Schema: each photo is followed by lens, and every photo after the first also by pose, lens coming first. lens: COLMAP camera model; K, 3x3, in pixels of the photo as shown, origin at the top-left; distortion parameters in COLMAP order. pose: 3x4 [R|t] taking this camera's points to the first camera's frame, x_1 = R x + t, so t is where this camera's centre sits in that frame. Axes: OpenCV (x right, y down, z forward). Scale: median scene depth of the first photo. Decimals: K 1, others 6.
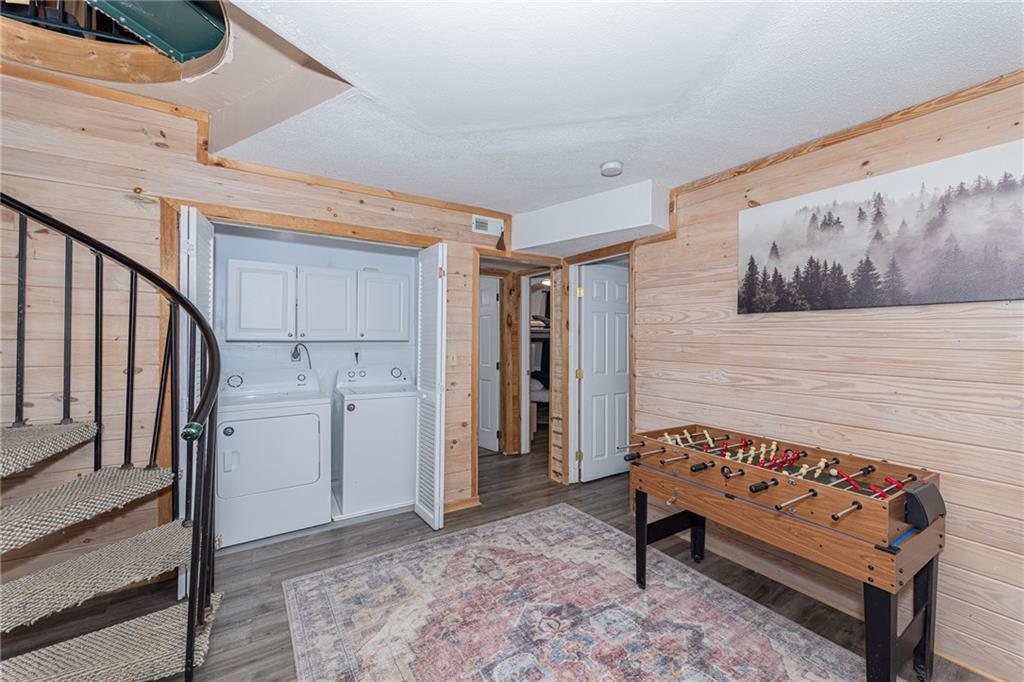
lens RADIAL K [[410.0, 0, 513.6], [0, 410.0, 339.4], [0, 0, 1]] dist [0.005823, -0.000716]
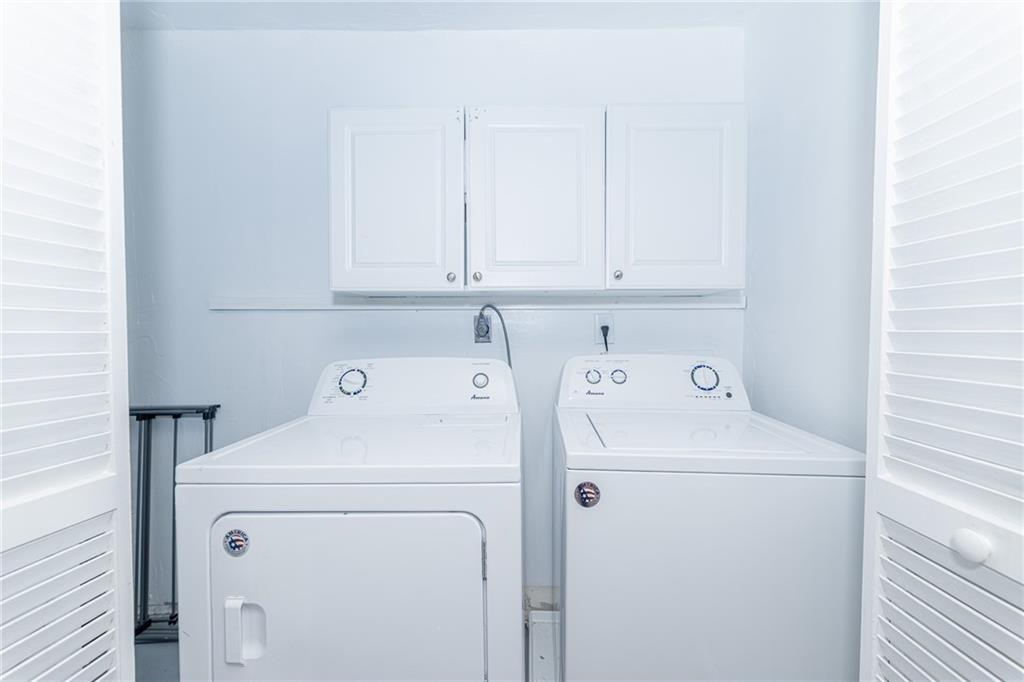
lens RADIAL K [[410.0, 0, 514.0], [0, 410.0, 340.9], [0, 0, 1]] dist [0.005823, -0.000716]
pose [[0.832169, 0.001950, -0.554519, -0.239306], [0.006096, 0.999901, 0.012665, 0.044090], [0.554489, -0.013920, 0.832075, 0.630987]]
